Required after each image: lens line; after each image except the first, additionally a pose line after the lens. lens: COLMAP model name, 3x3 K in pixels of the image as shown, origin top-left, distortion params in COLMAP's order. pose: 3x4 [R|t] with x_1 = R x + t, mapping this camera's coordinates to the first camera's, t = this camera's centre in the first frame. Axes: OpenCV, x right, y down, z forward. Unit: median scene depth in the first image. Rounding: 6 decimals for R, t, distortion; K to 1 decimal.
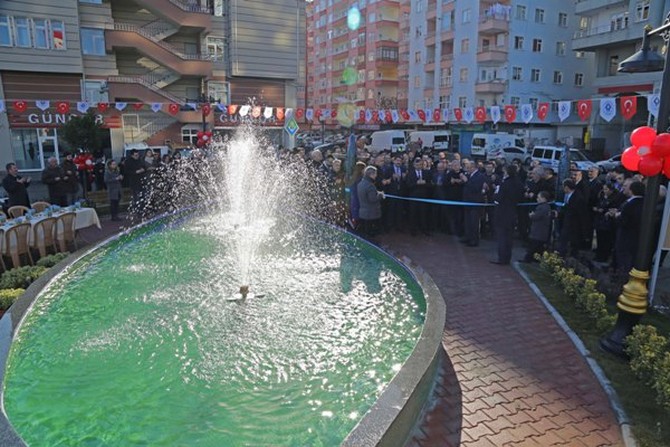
lens RADIAL K [[465.4, 0, 335.0], [0, 465.4, 223.5], [0, 0, 1]] dist [-0.115971, 0.076560]
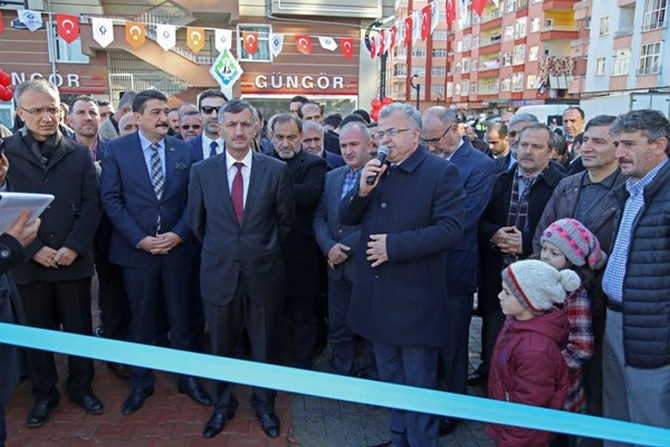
lens RADIAL K [[585.7, 0, 335.0], [0, 585.7, 223.5], [0, 0, 1]] dist [-0.012911, 0.074127]
pose [[0.959996, 0.049312, -0.275638, 0.076916], [-0.053778, 0.998515, -0.008661, -0.019447], [0.274802, 0.023138, 0.961222, 0.178332]]
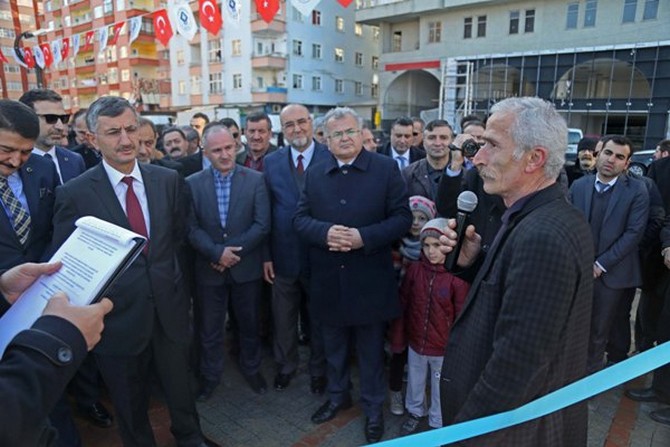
lens RADIAL K [[457.4, 0, 335.0], [0, 457.4, 223.5], [0, 0, 1]] dist [-0.118400, 0.072303]
pose [[0.886459, -0.101392, 0.451565, 0.041163], [0.092972, 0.994830, 0.040863, -0.022829], [-0.453374, 0.005759, 0.891302, 0.200925]]
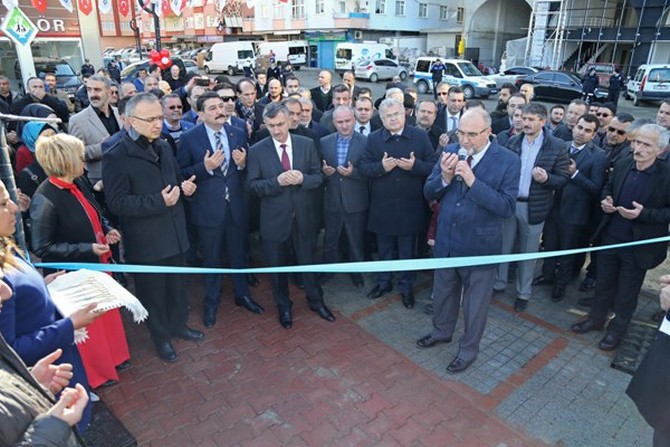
lens RADIAL K [[465.4, 0, 335.0], [0, 465.4, 223.5], [0, 0, 1]] dist [-0.115971, 0.076560]
pose [[0.952321, -0.112353, 0.283659, 0.028072], [0.061052, 0.981098, 0.183627, -0.027314], [-0.298929, -0.157554, 0.941179, 0.163917]]
